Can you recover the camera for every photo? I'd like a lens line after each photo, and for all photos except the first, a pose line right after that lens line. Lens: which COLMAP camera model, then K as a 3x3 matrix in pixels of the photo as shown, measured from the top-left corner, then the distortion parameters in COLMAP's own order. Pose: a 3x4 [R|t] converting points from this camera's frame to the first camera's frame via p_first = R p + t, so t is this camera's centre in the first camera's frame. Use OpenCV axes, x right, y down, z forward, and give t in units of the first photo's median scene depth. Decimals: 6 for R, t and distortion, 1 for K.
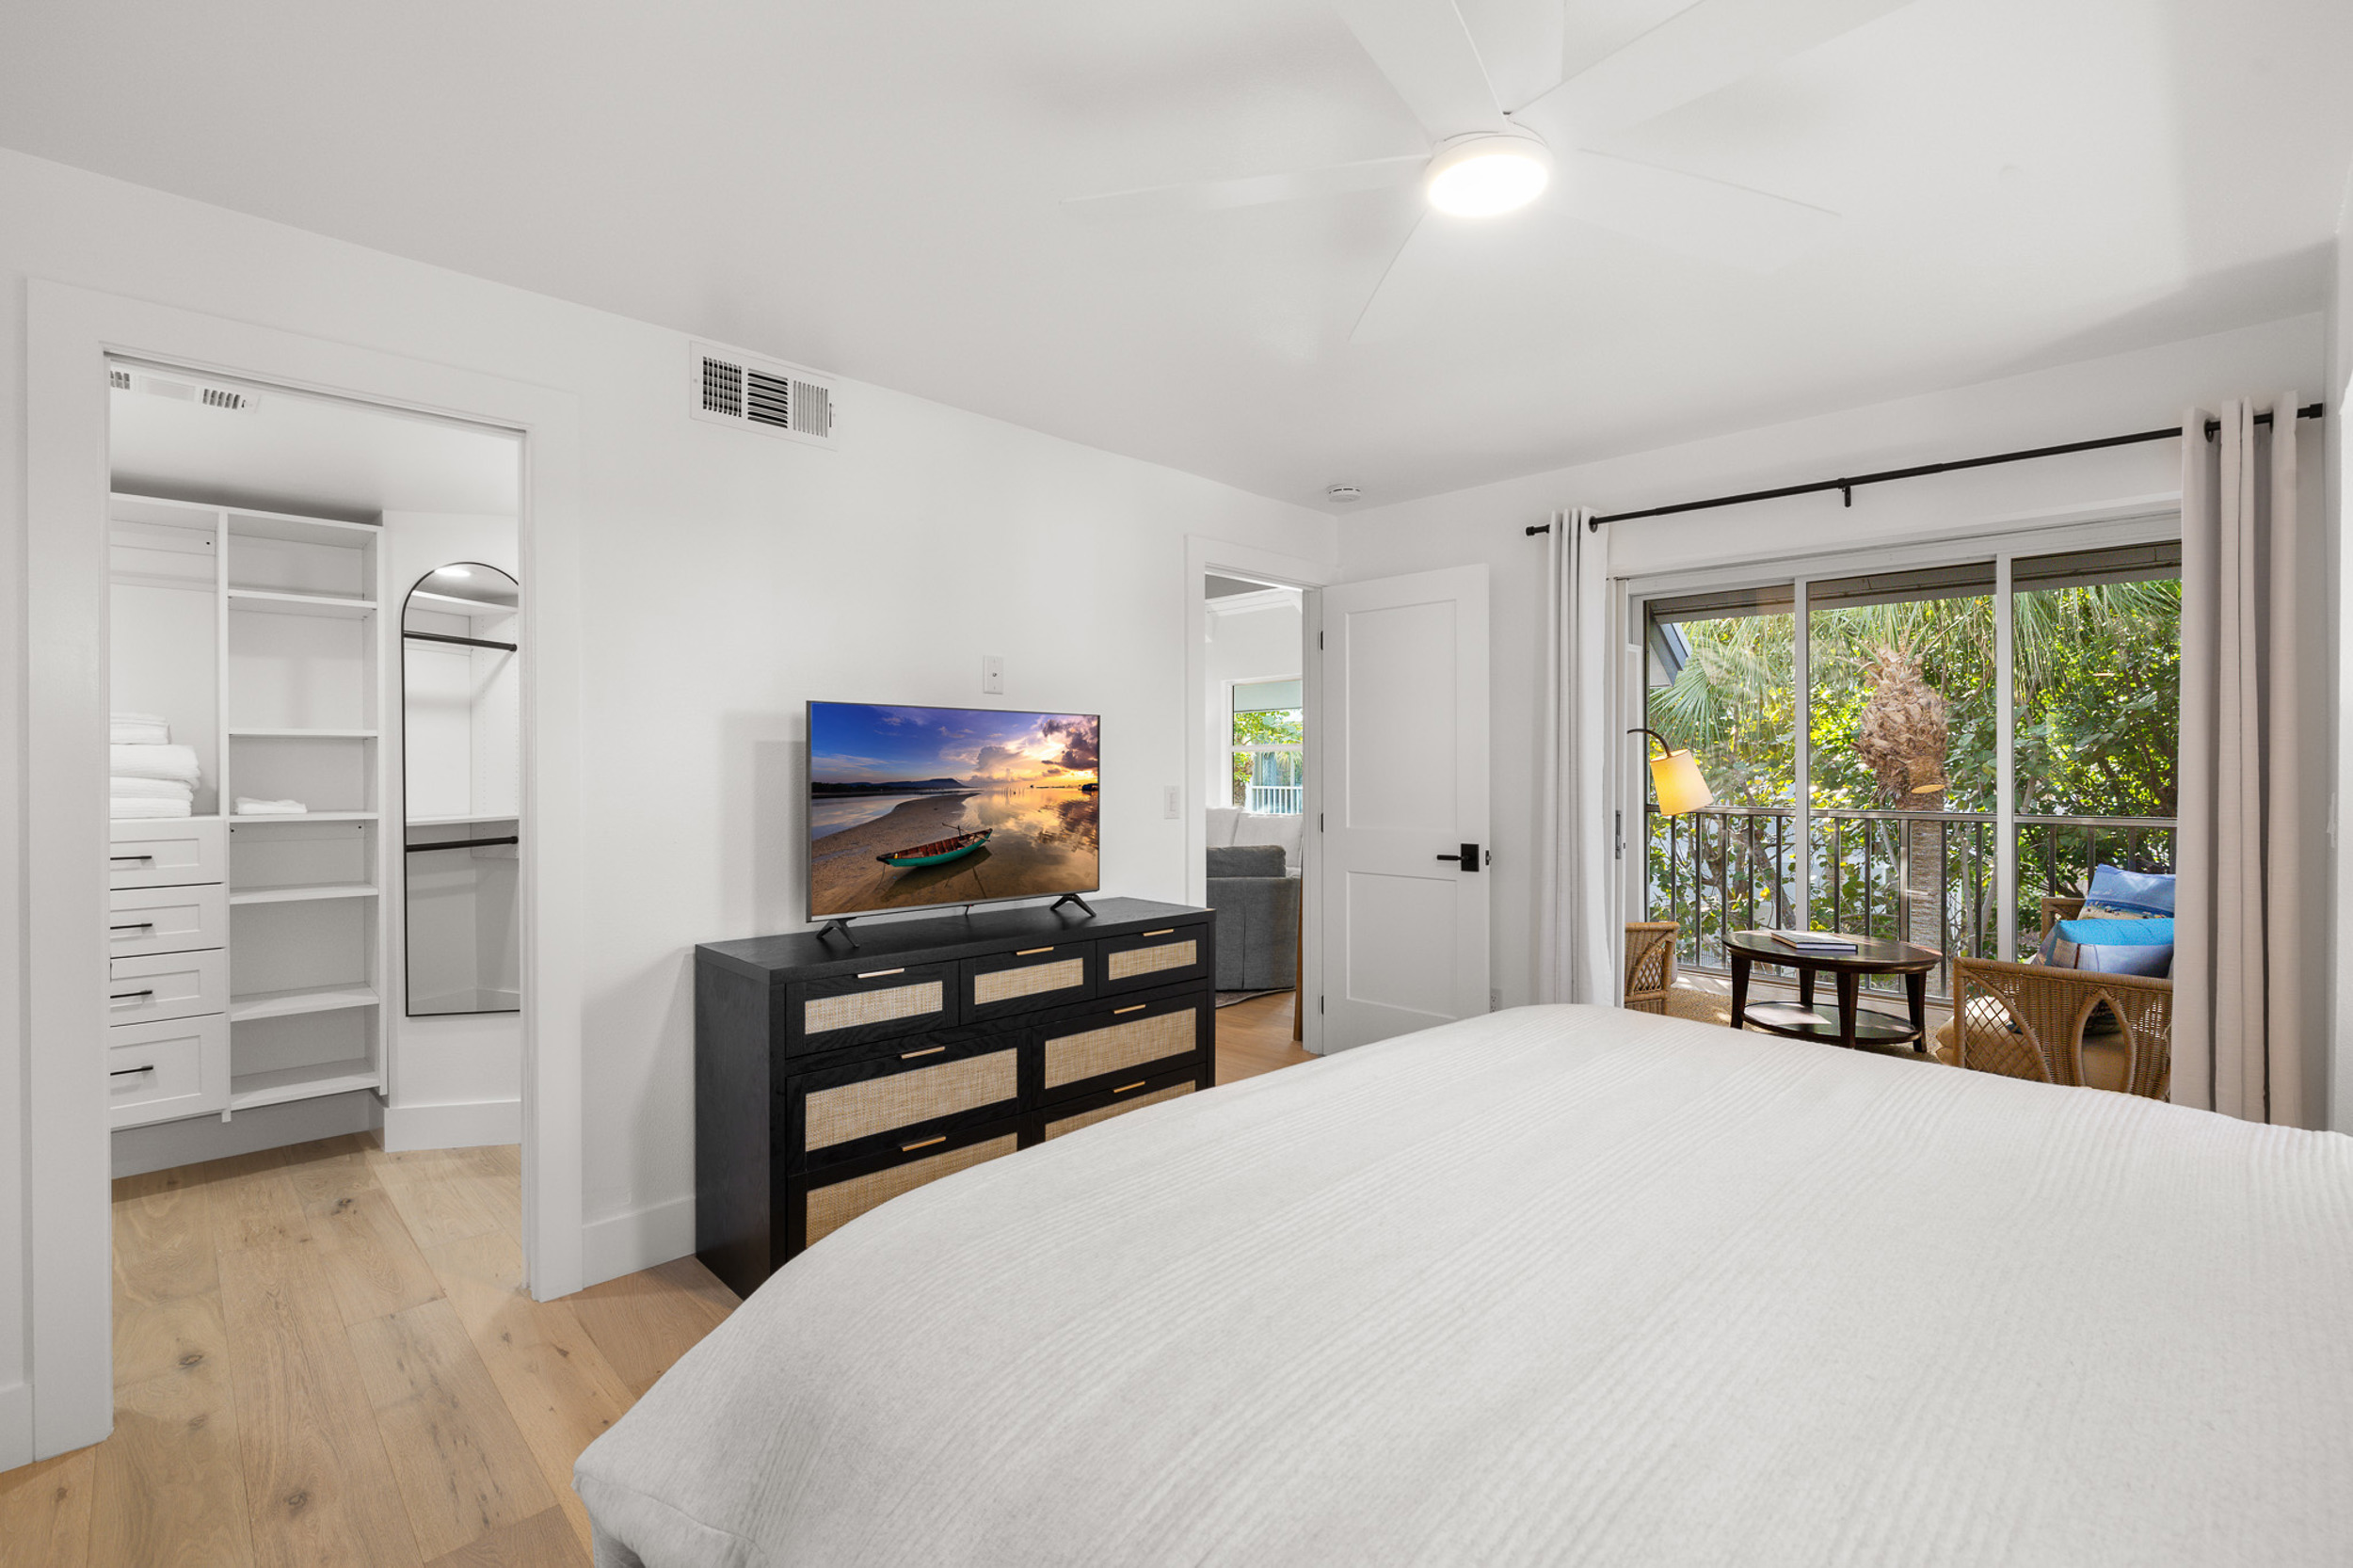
lens RADIAL K [[1042.8, 0, 1165.9], [0, 1042.8, 789.5], [0, 0, 1]] dist [-0.004581, -0.000896]
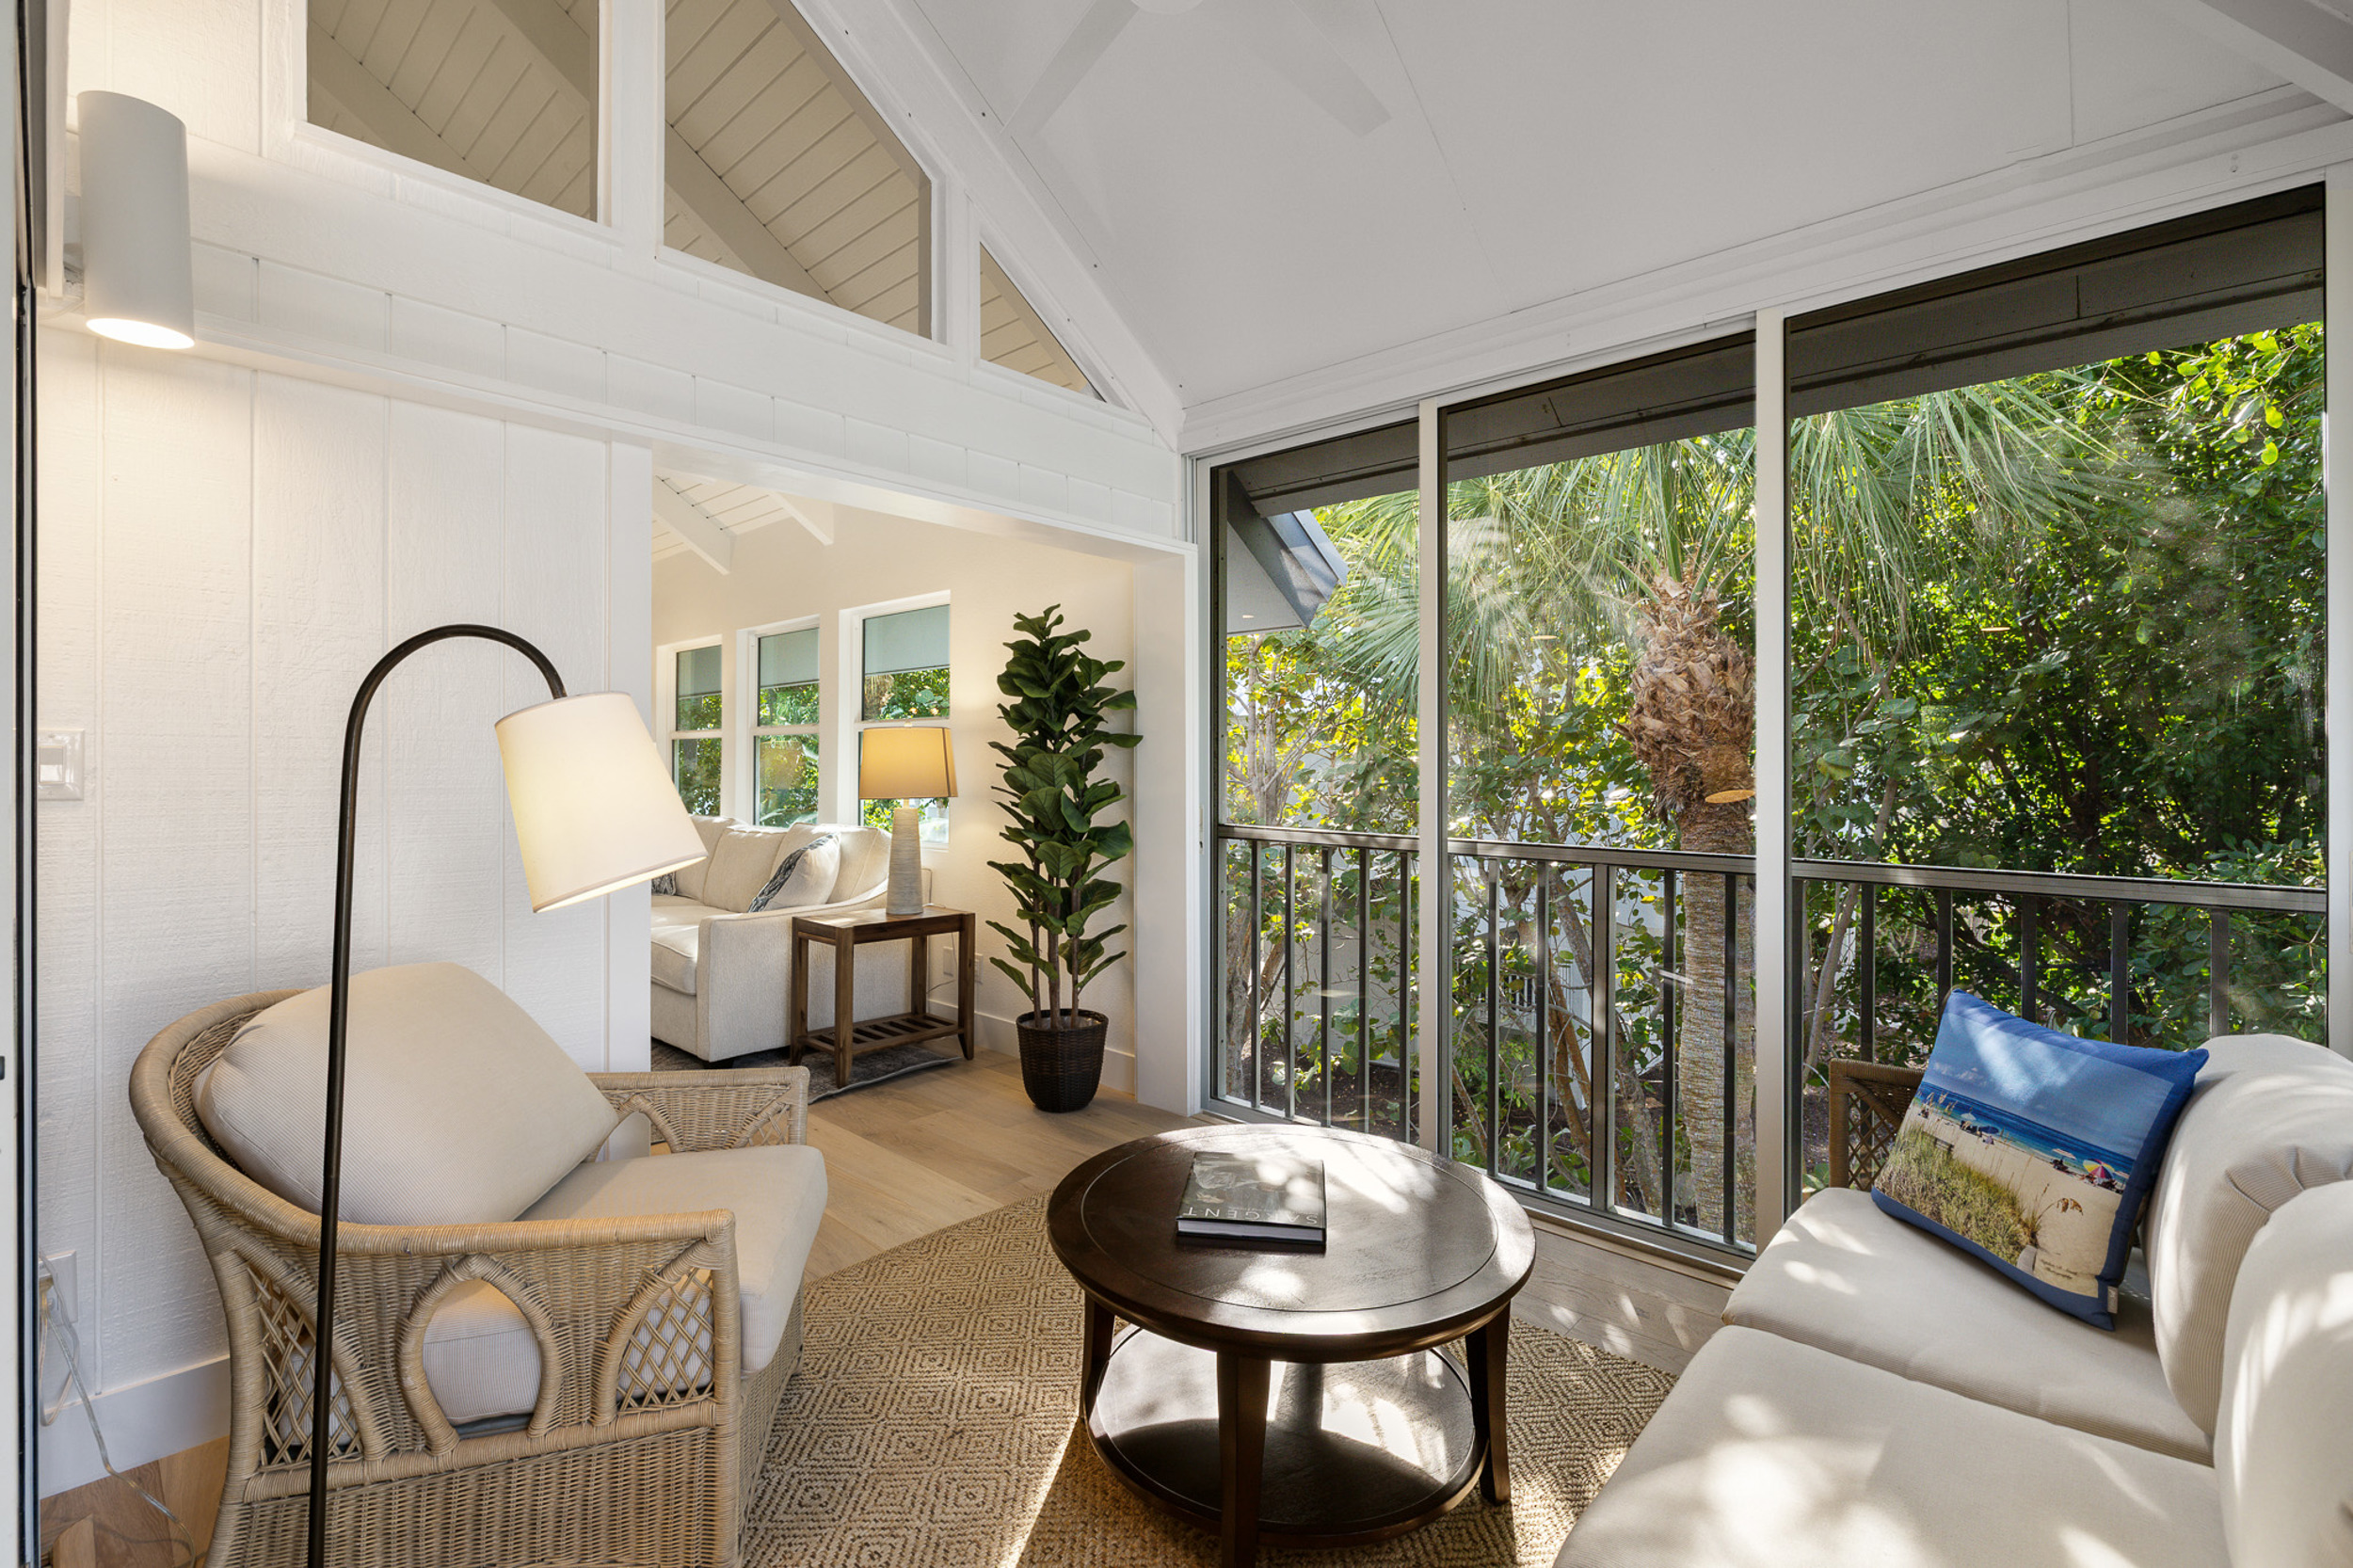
lens RADIAL K [[1042.8, 0, 1186.0], [0, 1042.8, 765.8], [0, 0, 1]] dist [-0.004581, -0.000896]
pose [[0.998057, 0.006684, 0.061944, 0.365743], [-0.005604, 0.999830, -0.017581, -0.006694], [-0.062051, 0.017200, 0.997925, 0.388343]]
